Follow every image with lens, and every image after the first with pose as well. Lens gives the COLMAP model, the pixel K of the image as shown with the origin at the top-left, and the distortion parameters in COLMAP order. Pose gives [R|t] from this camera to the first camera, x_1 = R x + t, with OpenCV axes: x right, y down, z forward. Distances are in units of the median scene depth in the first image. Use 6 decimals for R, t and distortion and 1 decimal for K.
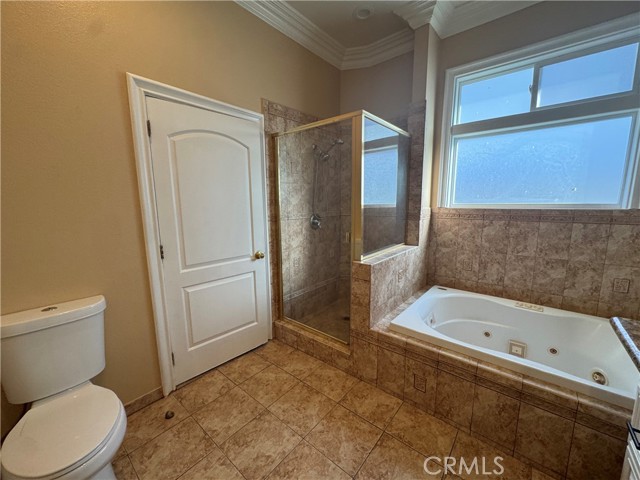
lens RADIAL K [[257.9, 0, 317.6], [0, 257.9, 240.9], [0, 0, 1]] dist [-0.001239, -0.001163]
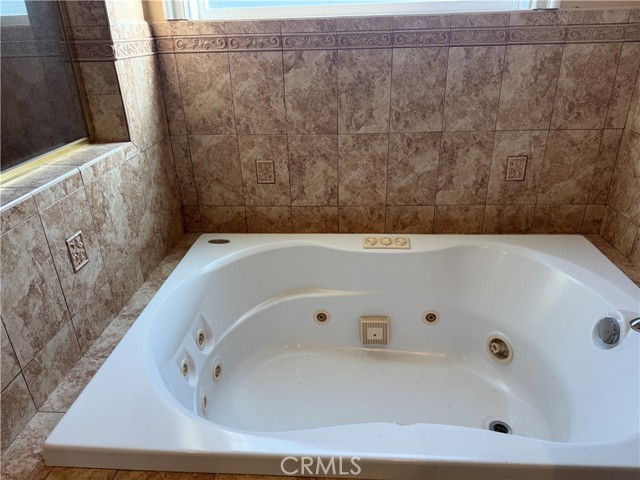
lens RADIAL K [[455.3, 0, 317.6], [0, 455.3, 244.3], [0, 0, 1]] dist [0.059344, -0.071830]
pose [[0.811482, -0.260074, 0.523314, 0.260560], [0.109402, 0.947286, 0.301132, -0.008125], [-0.574045, -0.187112, 0.797159, 0.379513]]
